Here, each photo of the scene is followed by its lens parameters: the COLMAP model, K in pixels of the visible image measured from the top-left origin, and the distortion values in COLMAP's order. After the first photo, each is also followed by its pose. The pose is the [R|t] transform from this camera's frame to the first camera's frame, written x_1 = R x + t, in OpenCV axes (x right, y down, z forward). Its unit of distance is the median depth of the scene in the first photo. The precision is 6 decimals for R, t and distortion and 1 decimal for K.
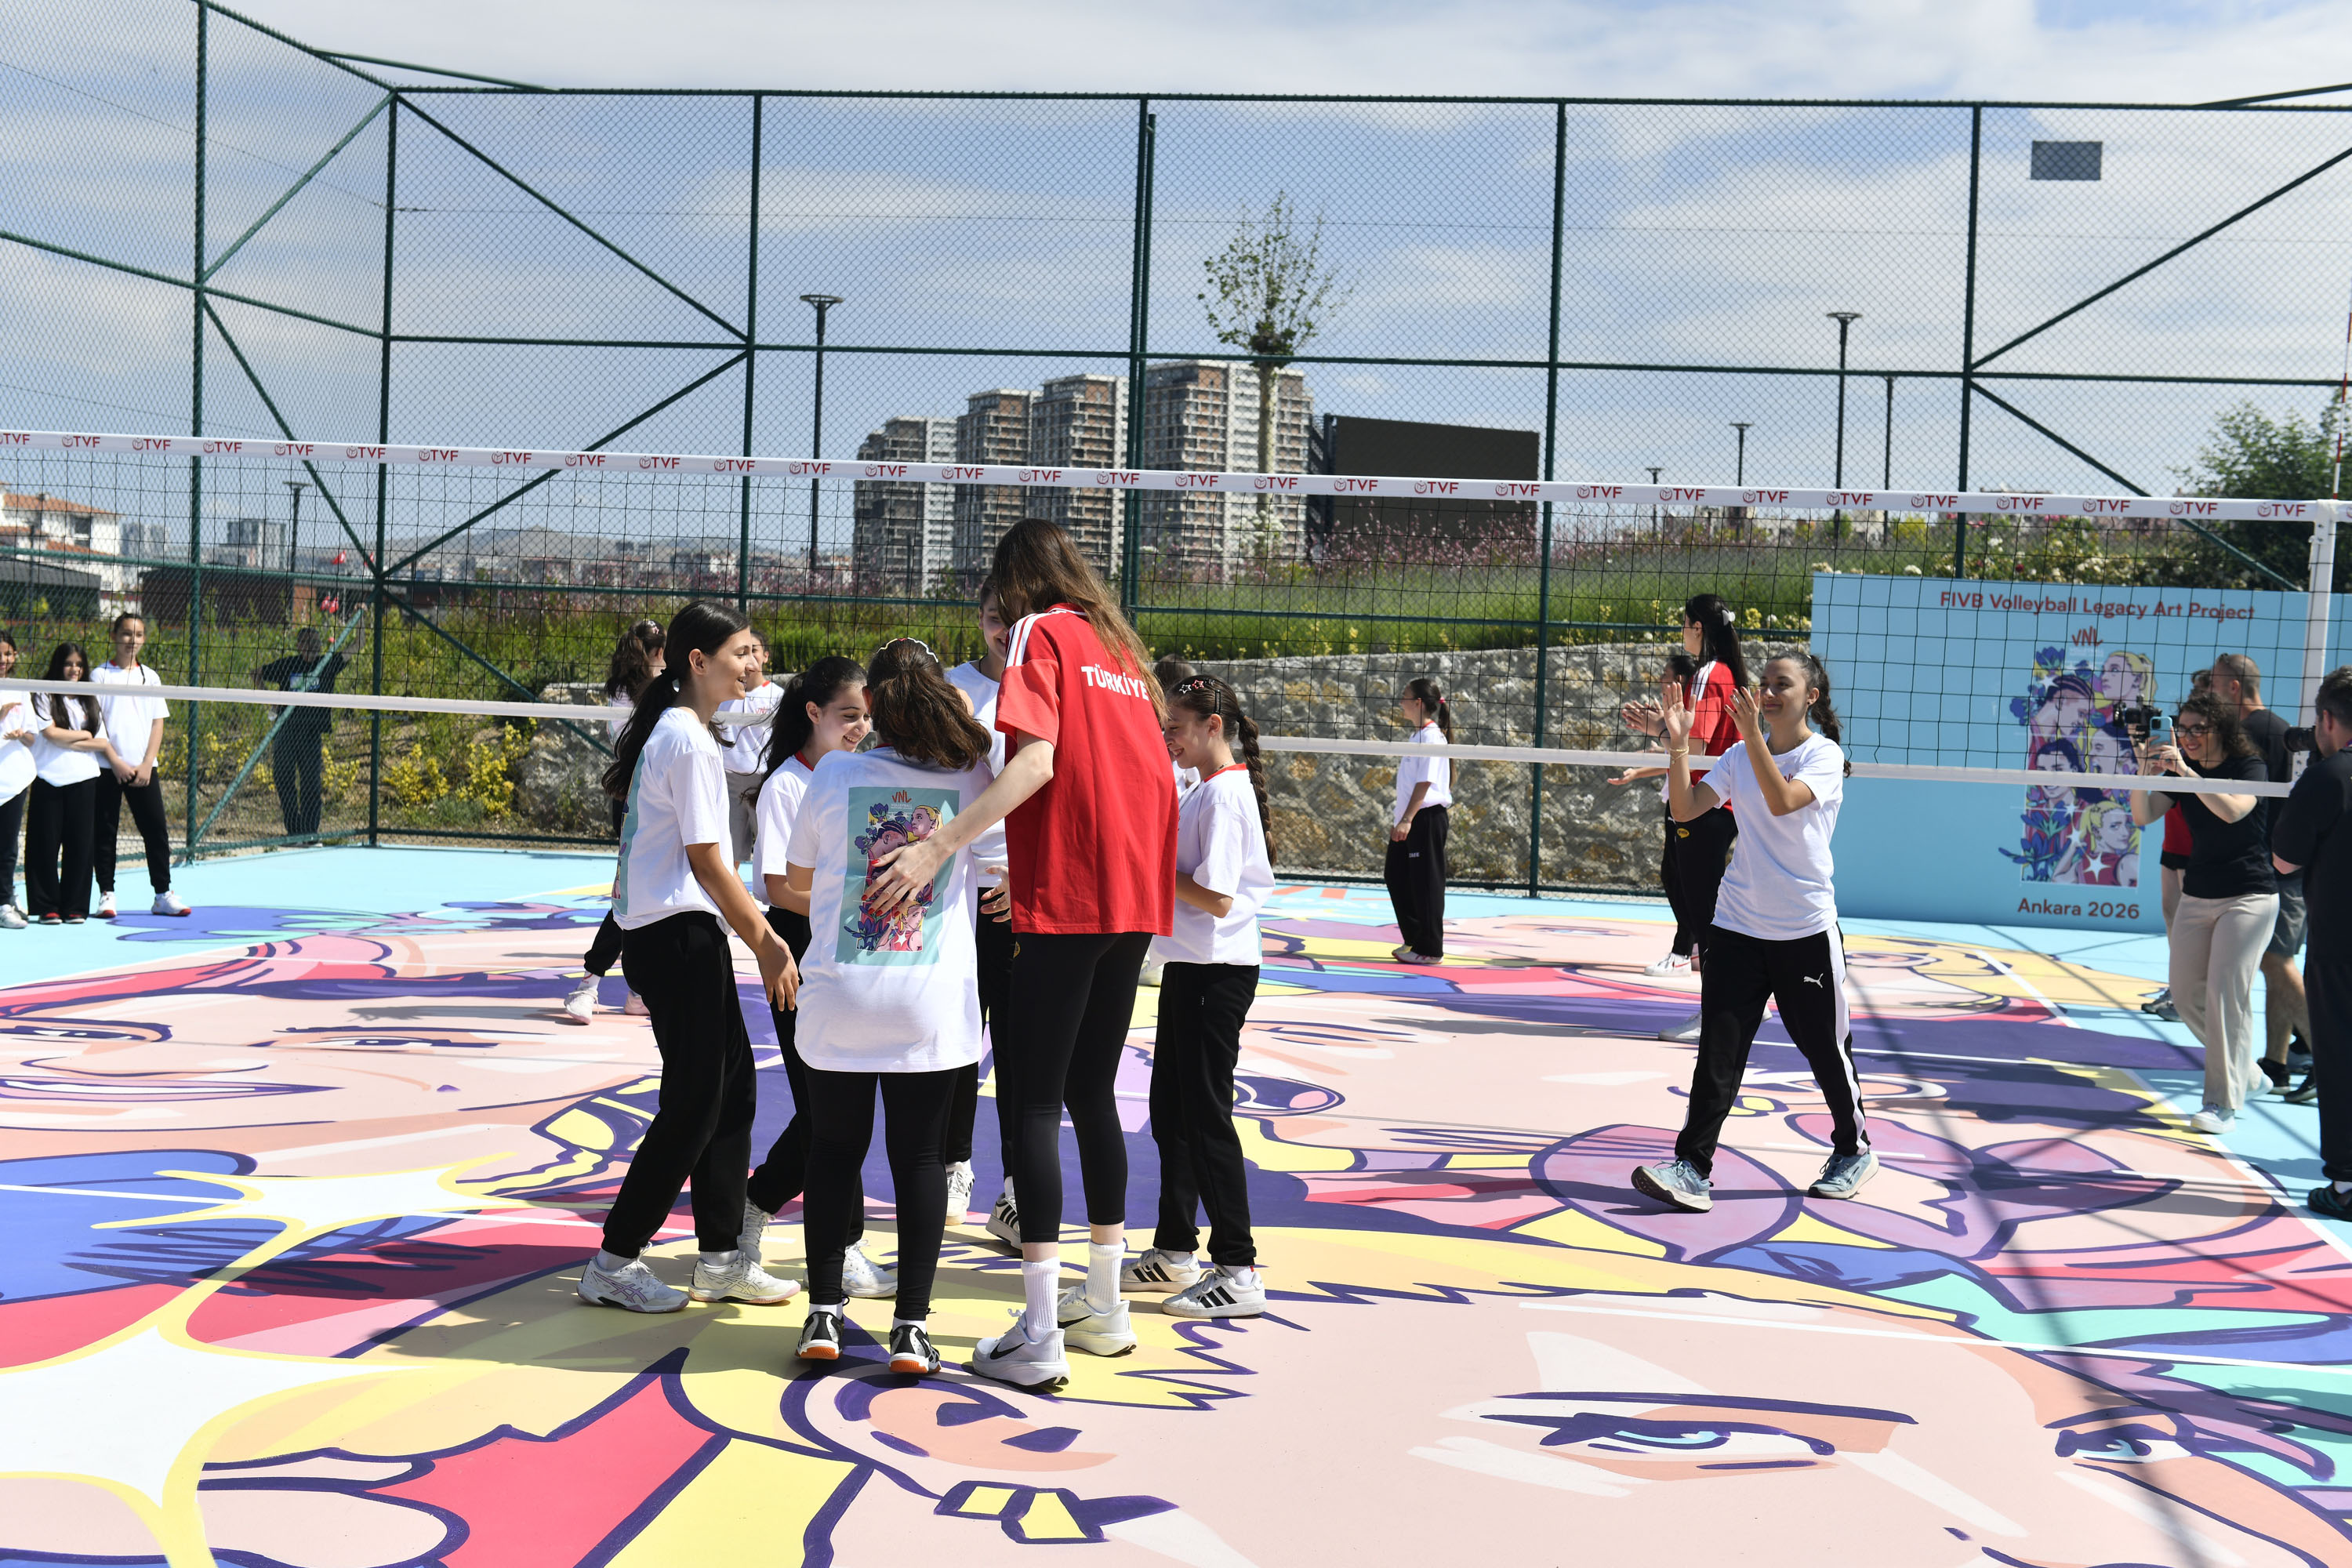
lens RADIAL K [[3157.7, 0, 1166.6], [0, 3157.7, 797.1], [0, 0, 1]] dist [0.033022, 0.000000]
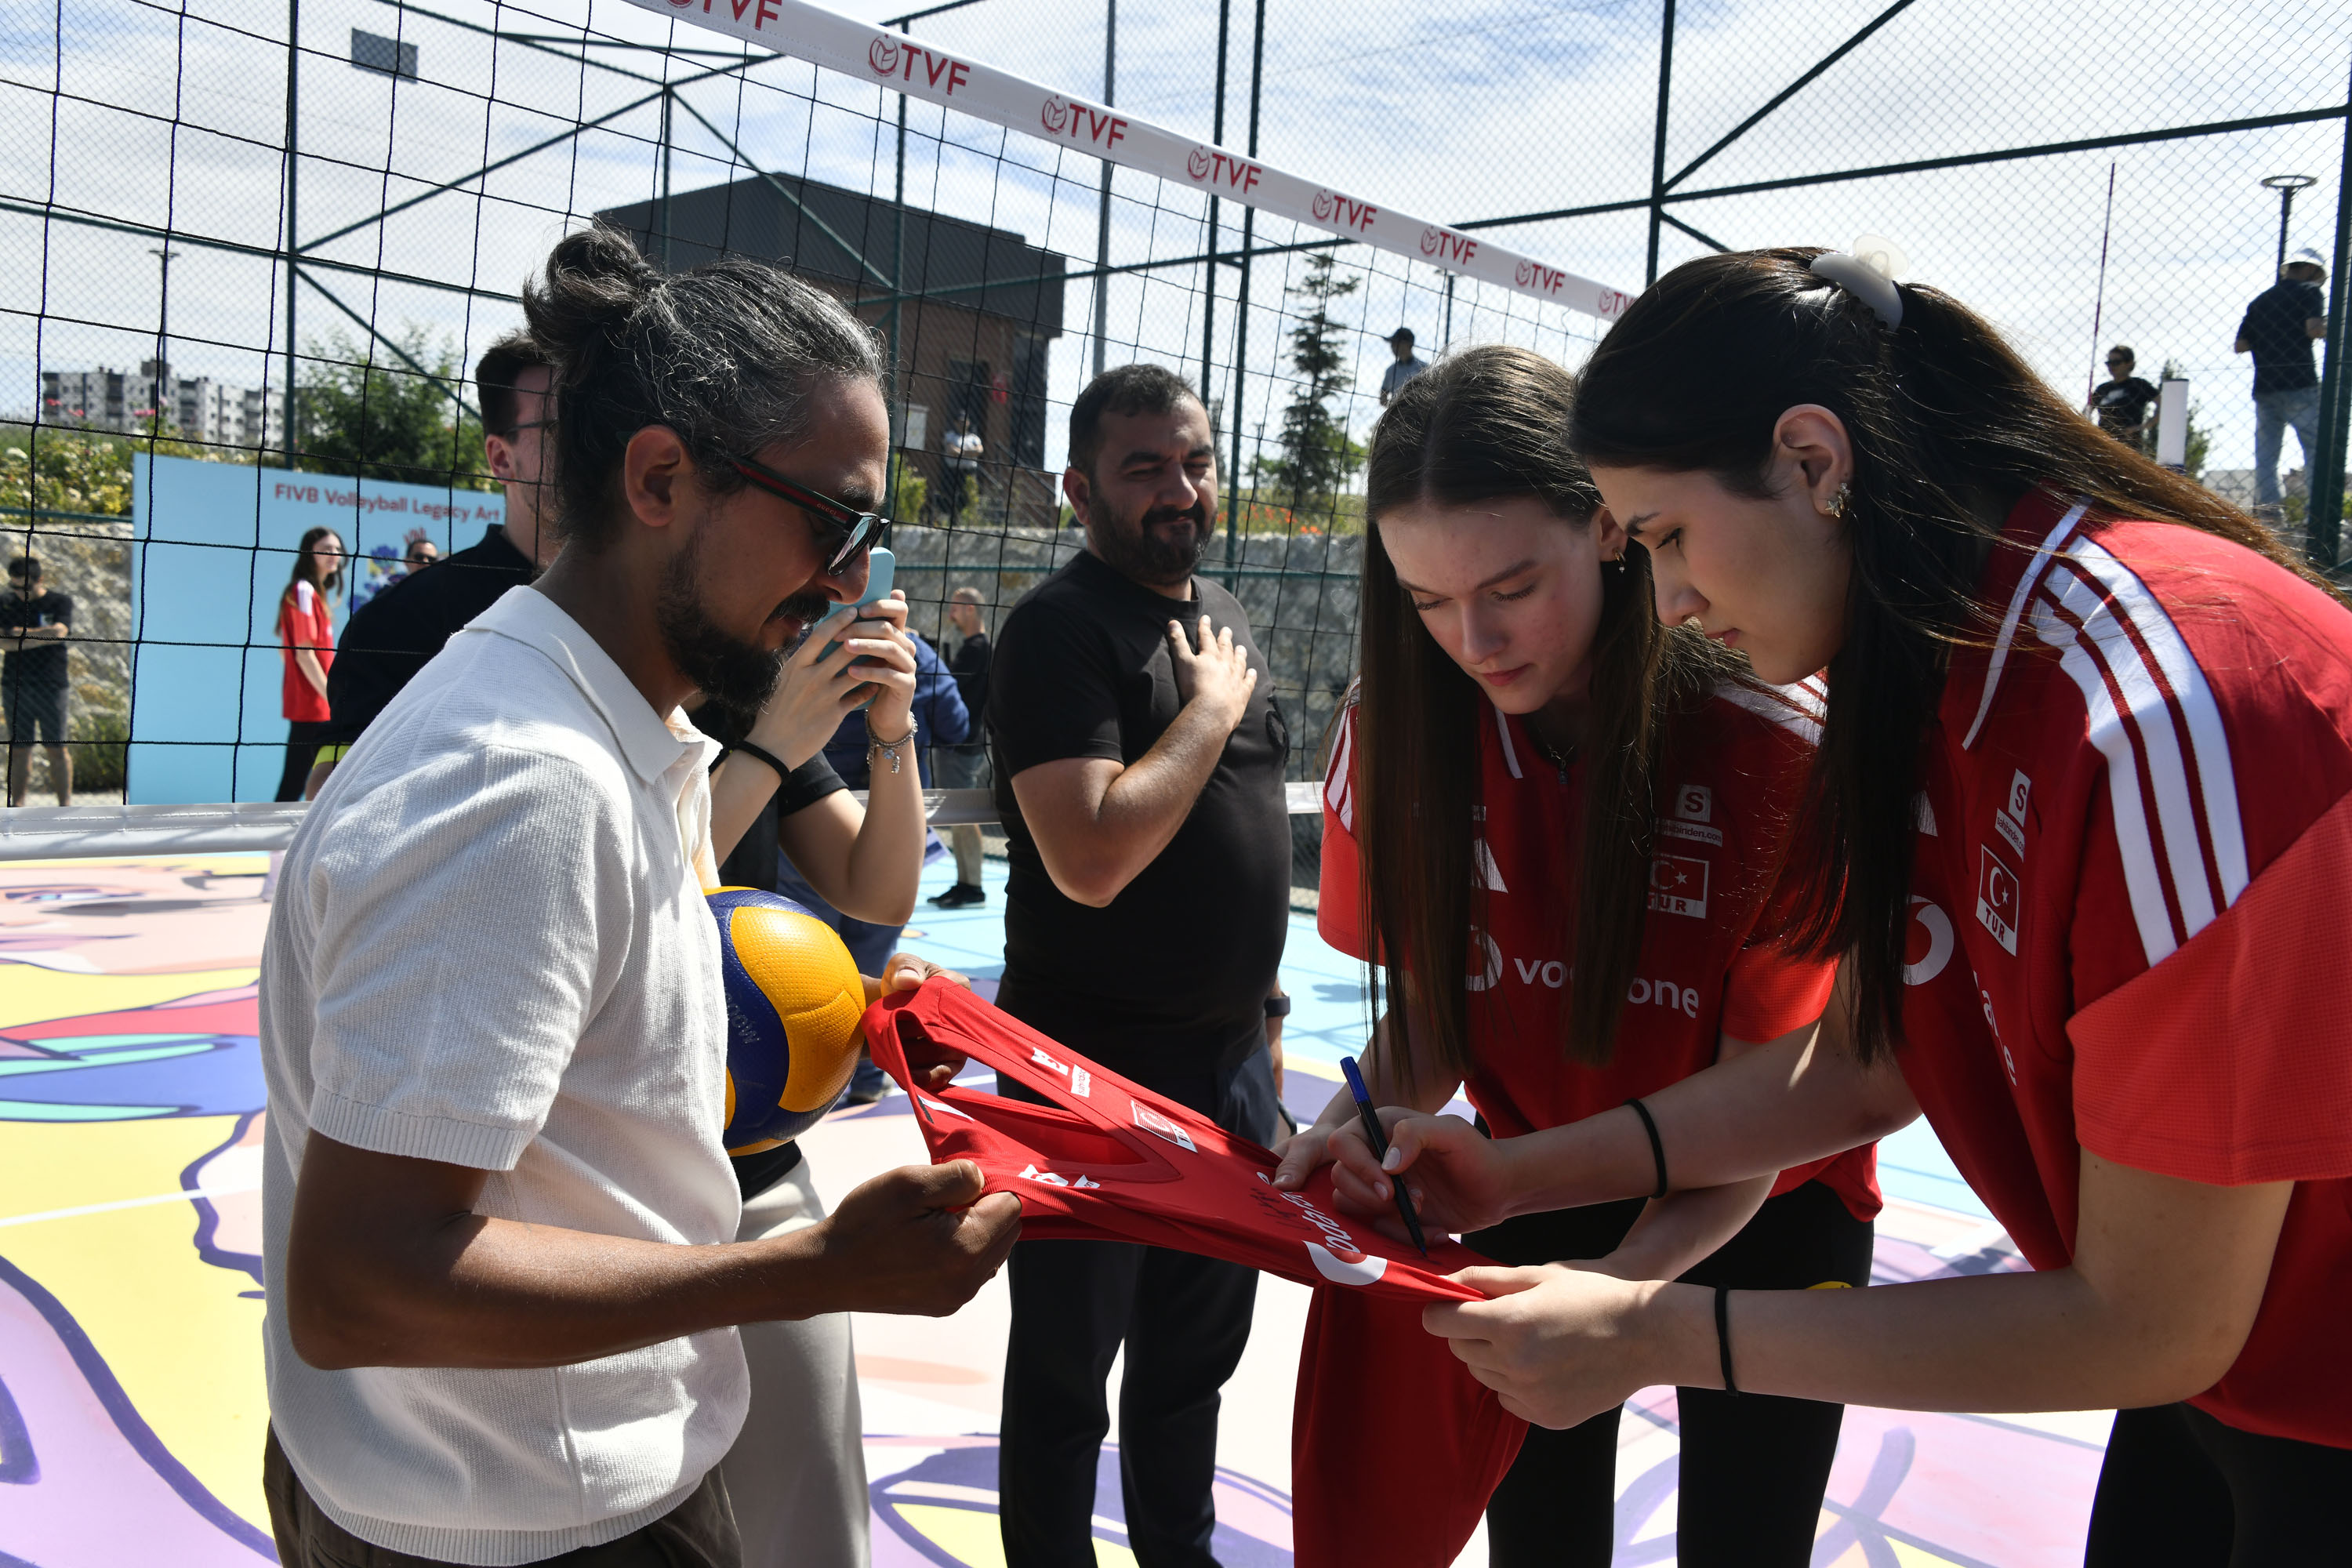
lens RADIAL K [[1864.7, 0, 1158.9], [0, 1864.7, 787.5], [0, 0, 1]] dist [0.001611, -0.003413]
pose [[0.549522, -0.073879, 0.832207, -0.086194], [0.003239, 0.996264, 0.086304, -0.020080], [-0.835473, -0.044731, 0.547708, 0.447622]]
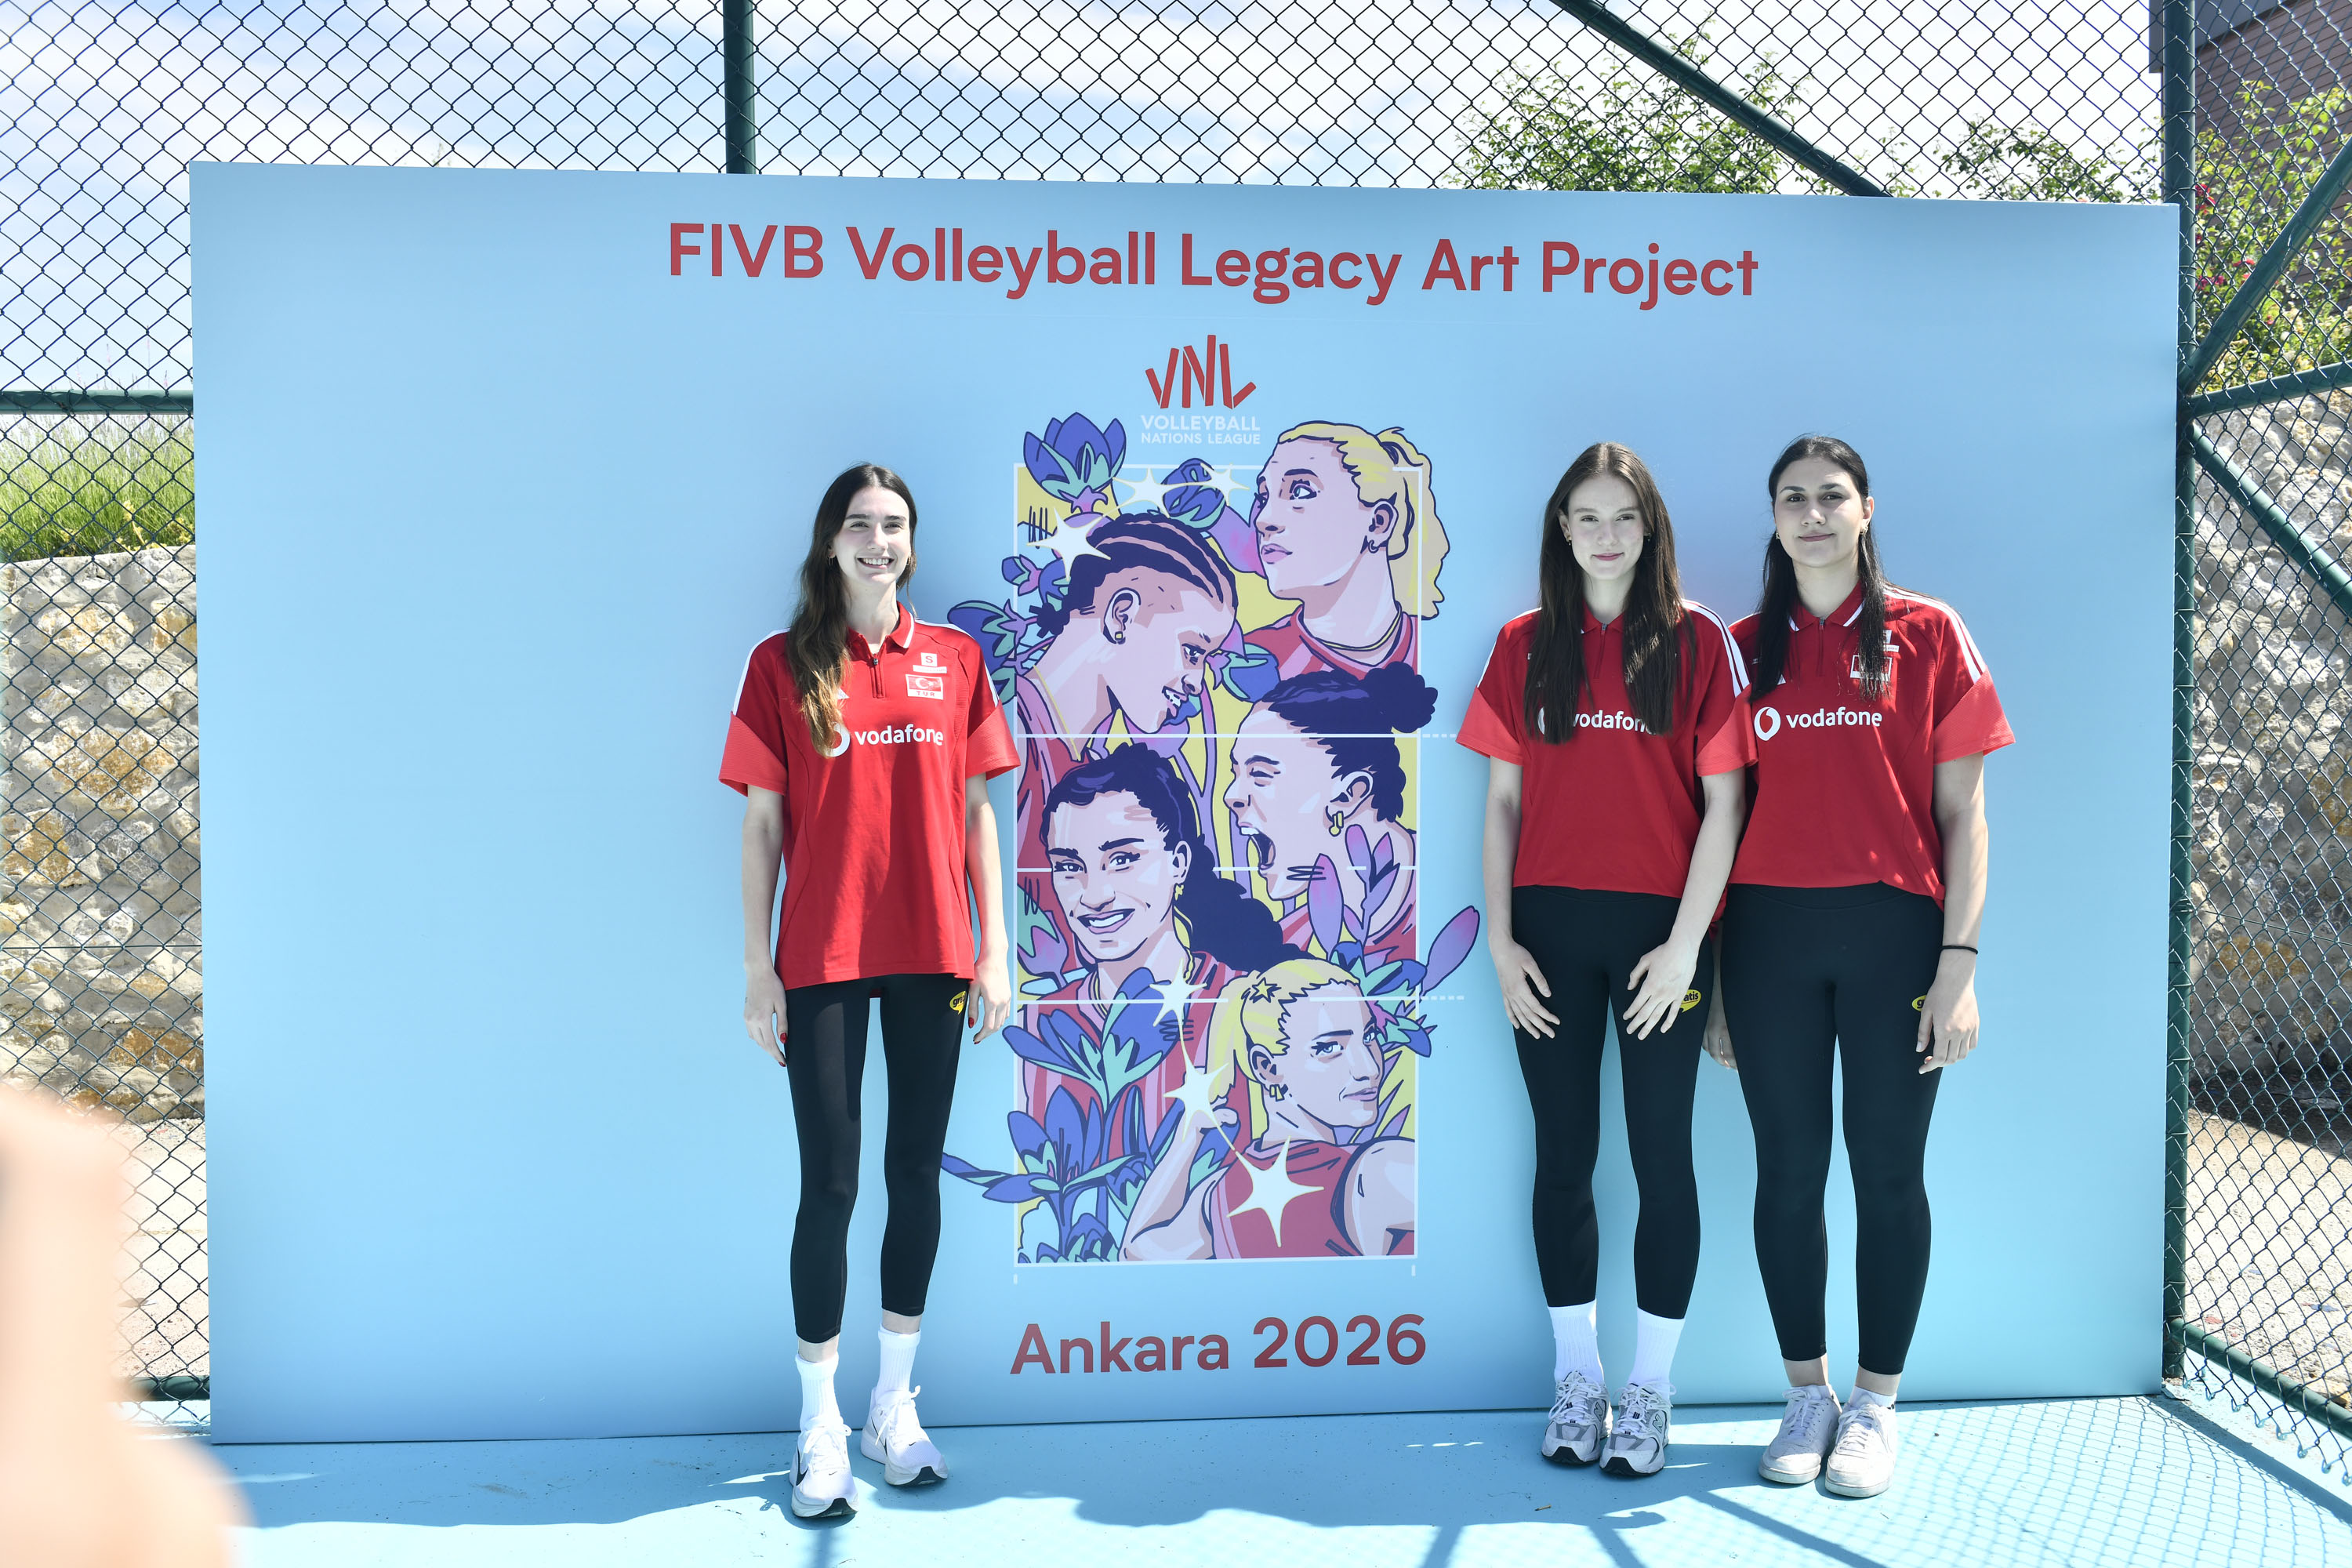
lens RADIAL K [[2208.2, 0, 1174.0], [0, 2208.2, 782.4], [0, 0, 1]] dist [-0.068187, 0.000000]
pose [[0.973512, -0.054651, 0.222006, 0.237153], [0.051152, 0.998460, 0.021483, -0.018688], [-0.222839, -0.009558, 0.974808, 0.790267]]
